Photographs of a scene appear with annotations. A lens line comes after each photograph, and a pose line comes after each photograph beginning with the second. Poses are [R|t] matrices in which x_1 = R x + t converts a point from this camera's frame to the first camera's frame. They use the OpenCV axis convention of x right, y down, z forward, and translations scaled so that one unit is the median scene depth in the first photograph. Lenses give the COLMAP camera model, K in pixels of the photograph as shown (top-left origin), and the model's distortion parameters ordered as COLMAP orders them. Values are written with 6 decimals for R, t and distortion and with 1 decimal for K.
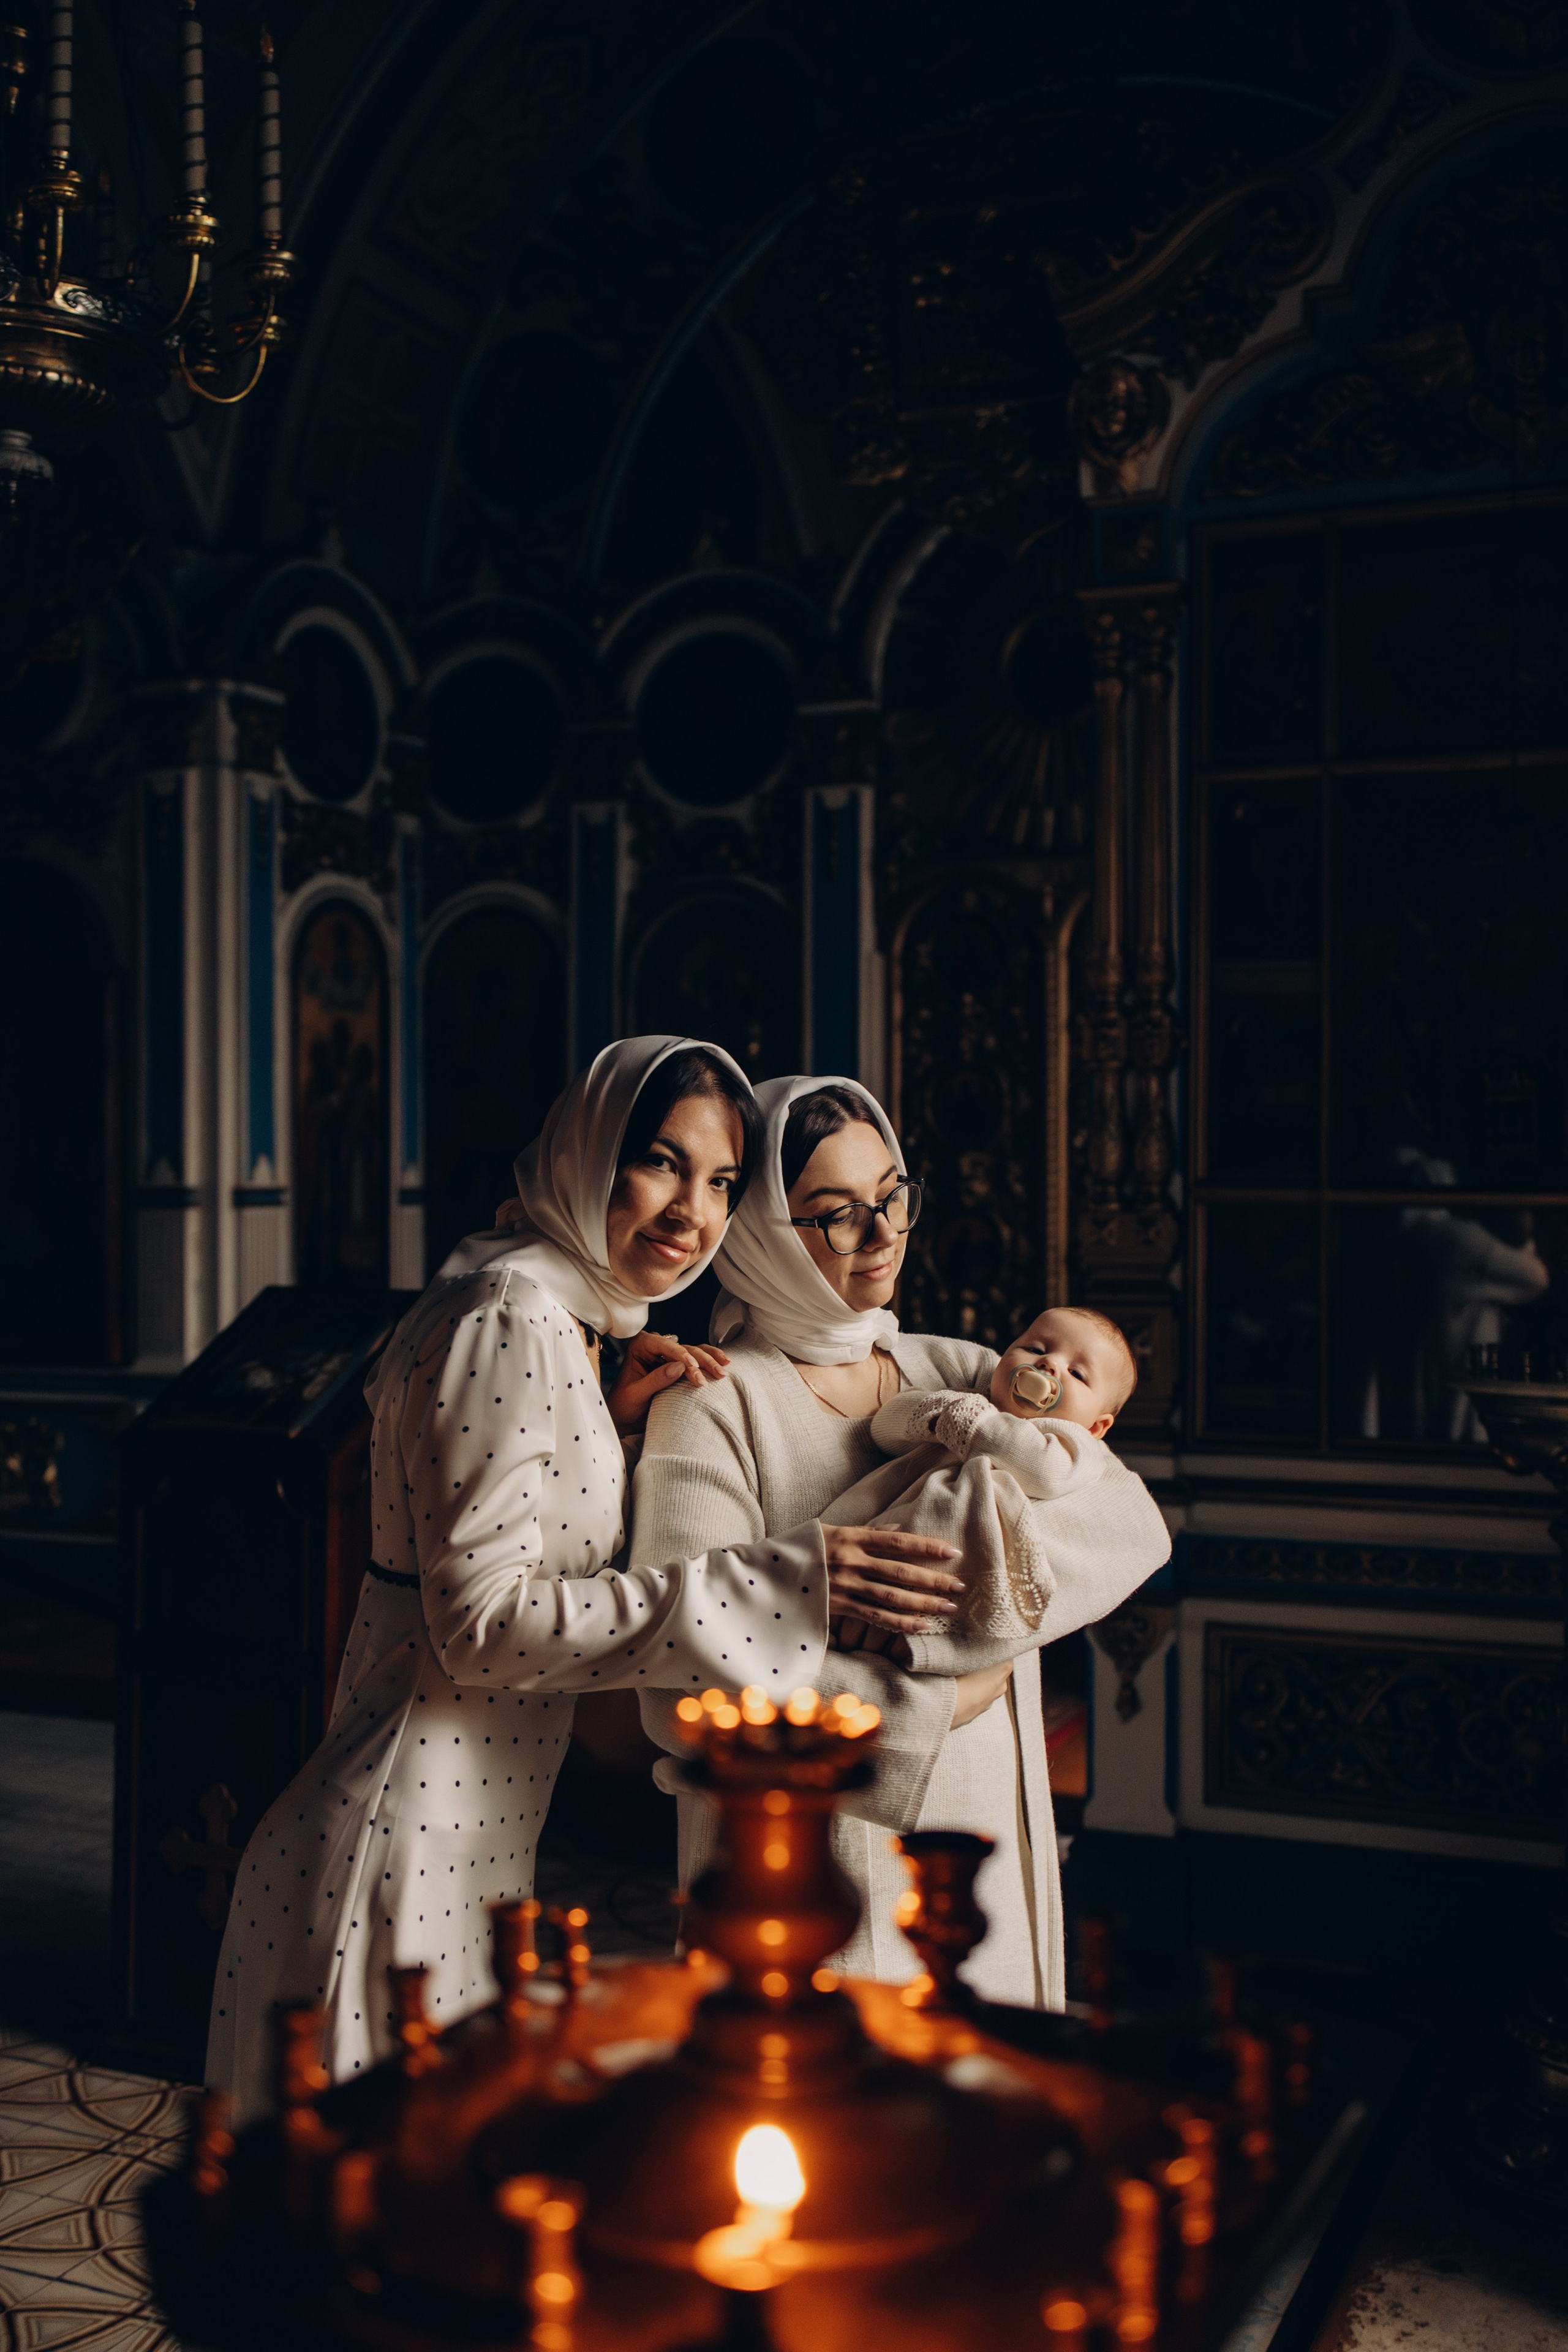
lens RADIAL K [[2302.5, 0, 782.7], [0, 2302.5, 1169.5], [0, 0, 1]] dist [-0.003979, 0.000000]
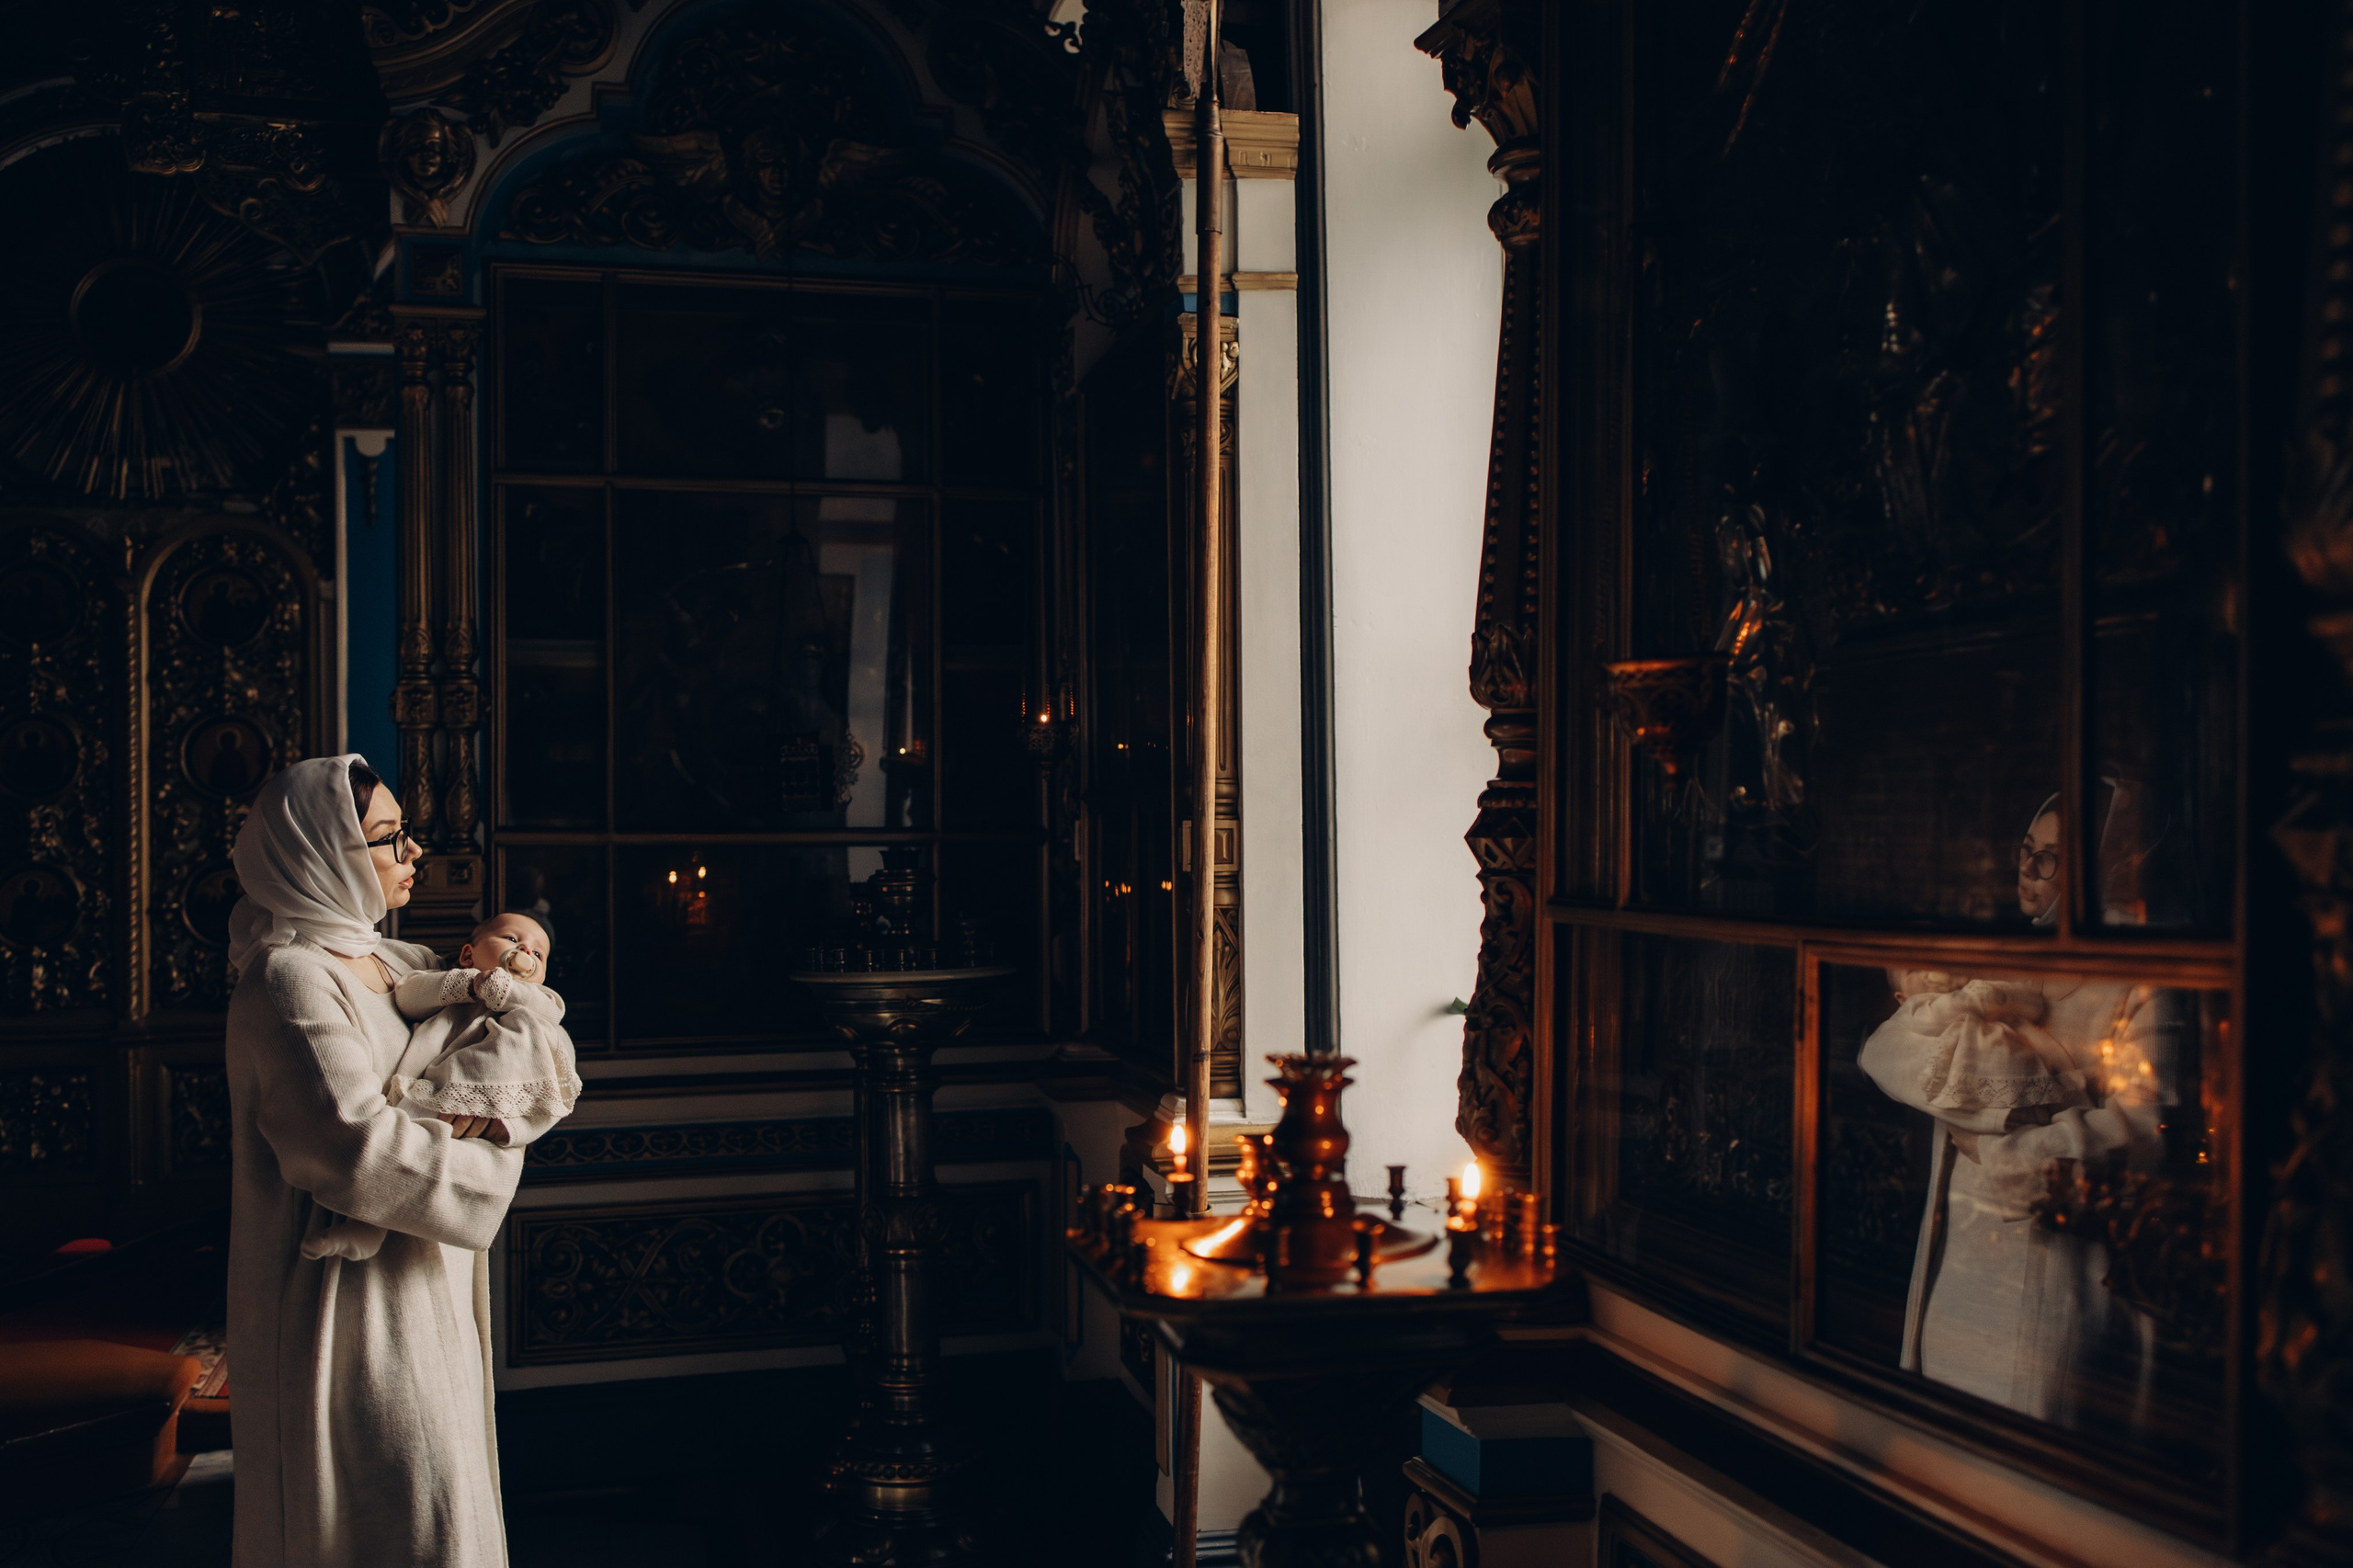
lens RADIAL K [[2303.4, 0, 1176.9], [0, 2303.4, 786.0], [0, 0, 1]] dist [-0.003979, 0.000000]
pose [[0.789869, -0.004668, 0.613258, -0.262292], [0.013110, 0.999871, -0.009274, -0.000618], [-0.613135, 0.015365, 0.789828, -0.124311]]
